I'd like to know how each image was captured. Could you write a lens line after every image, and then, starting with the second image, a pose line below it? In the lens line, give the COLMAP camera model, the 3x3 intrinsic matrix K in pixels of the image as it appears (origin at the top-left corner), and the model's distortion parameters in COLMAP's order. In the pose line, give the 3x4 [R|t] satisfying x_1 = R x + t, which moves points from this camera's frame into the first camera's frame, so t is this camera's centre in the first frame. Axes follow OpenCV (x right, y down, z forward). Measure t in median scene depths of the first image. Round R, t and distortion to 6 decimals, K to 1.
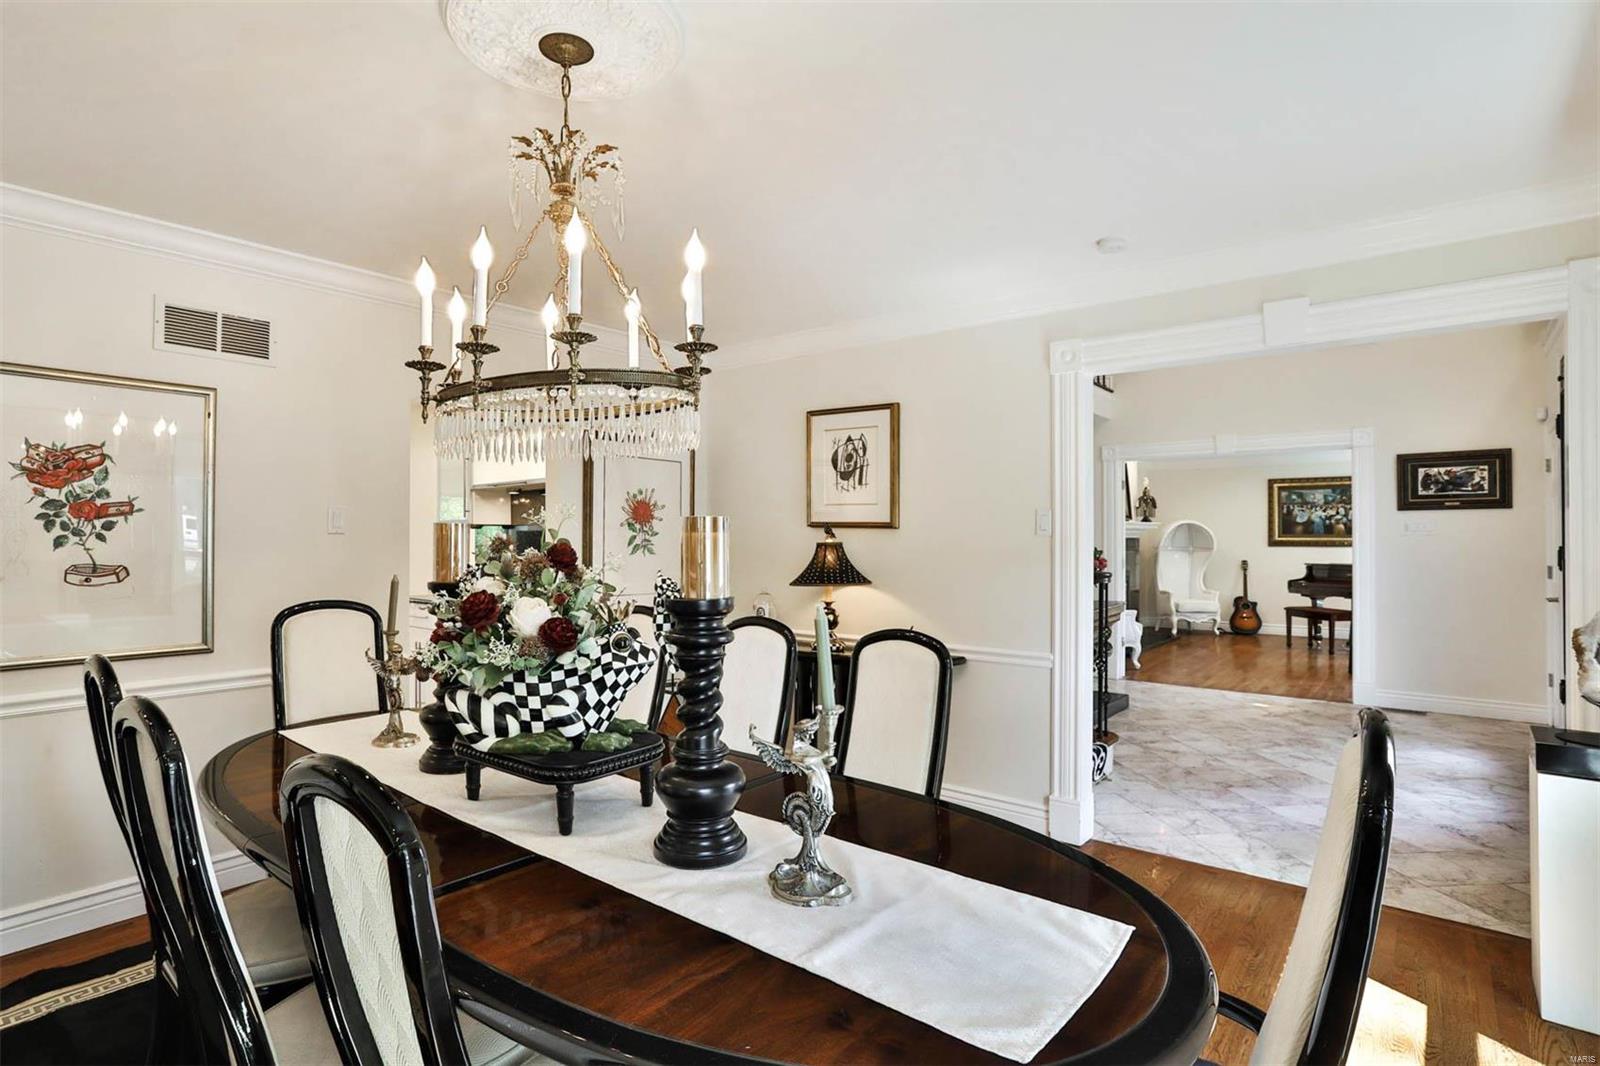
lens RADIAL K [[821.6, 0, 767.7], [0, 821.6, 534.3], [0, 0, 1]] dist [-0.051331, 0.028627]
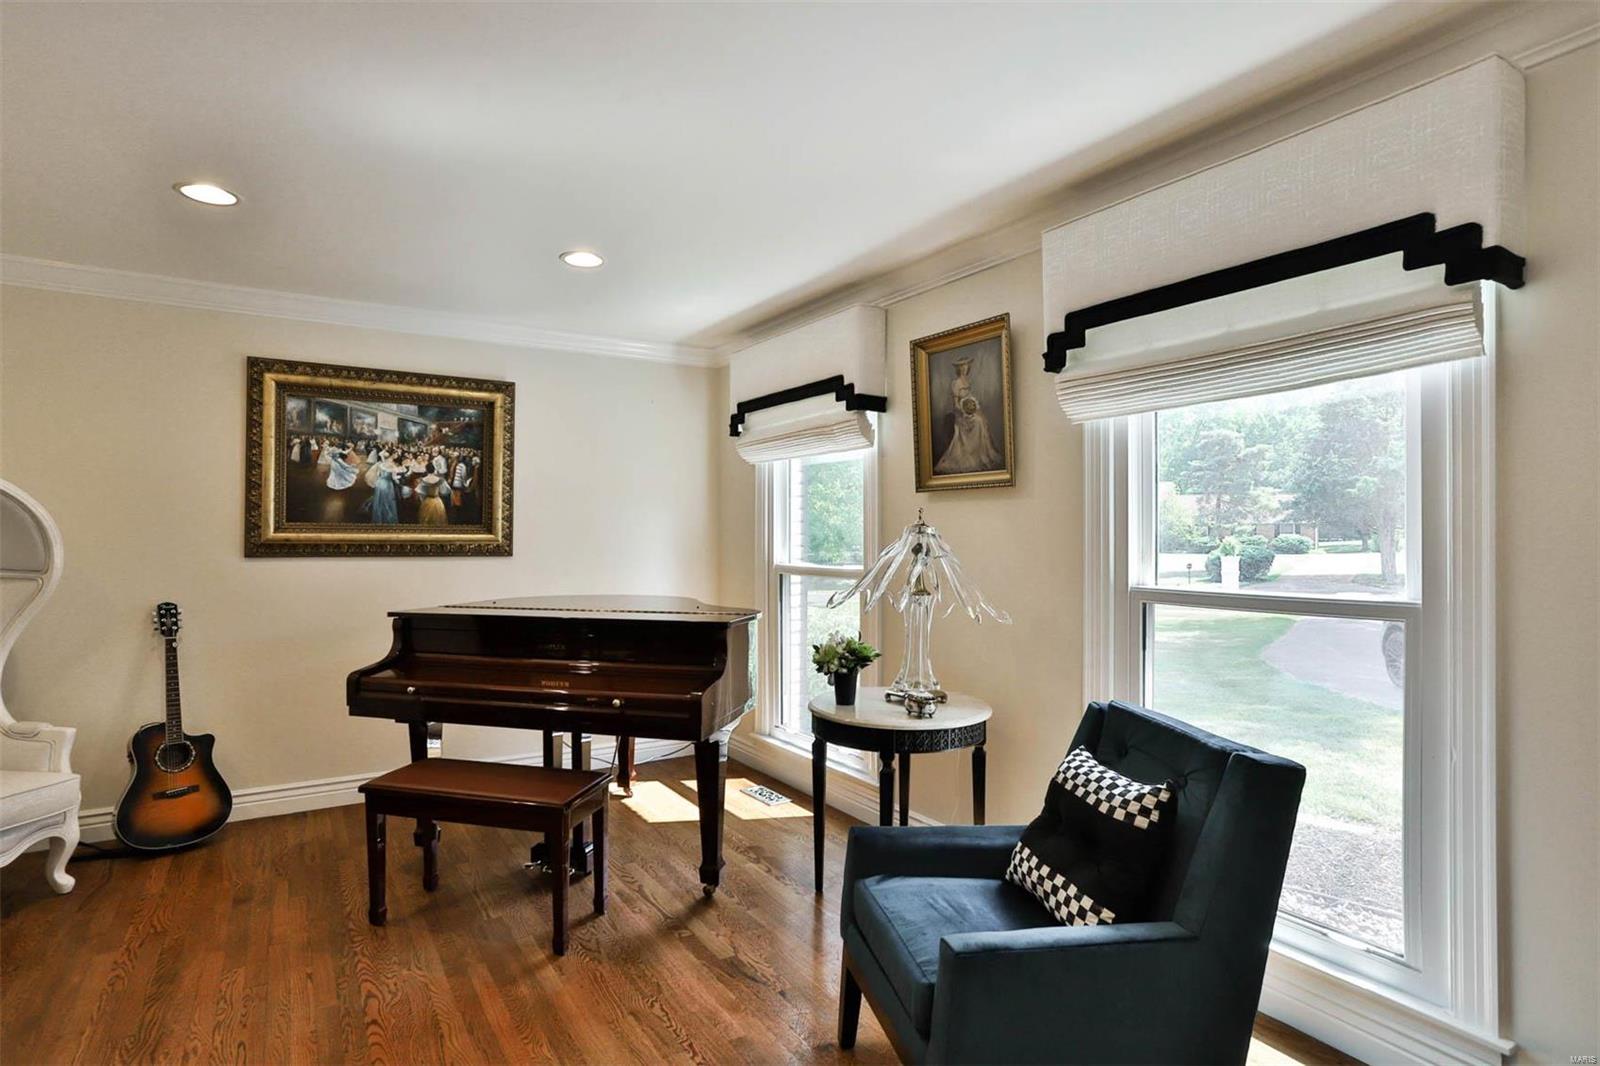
lens RADIAL K [[821.6, 0, 773.0], [0, 821.6, 531.6], [0, 0, 1]] dist [-0.051331, 0.028627]
pose [[0.324484, 0.005009, 0.945878, 0.380911], [-0.007468, 0.999968, -0.002734, 0.003422], [-0.945862, -0.006177, 0.324512, 0.698261]]
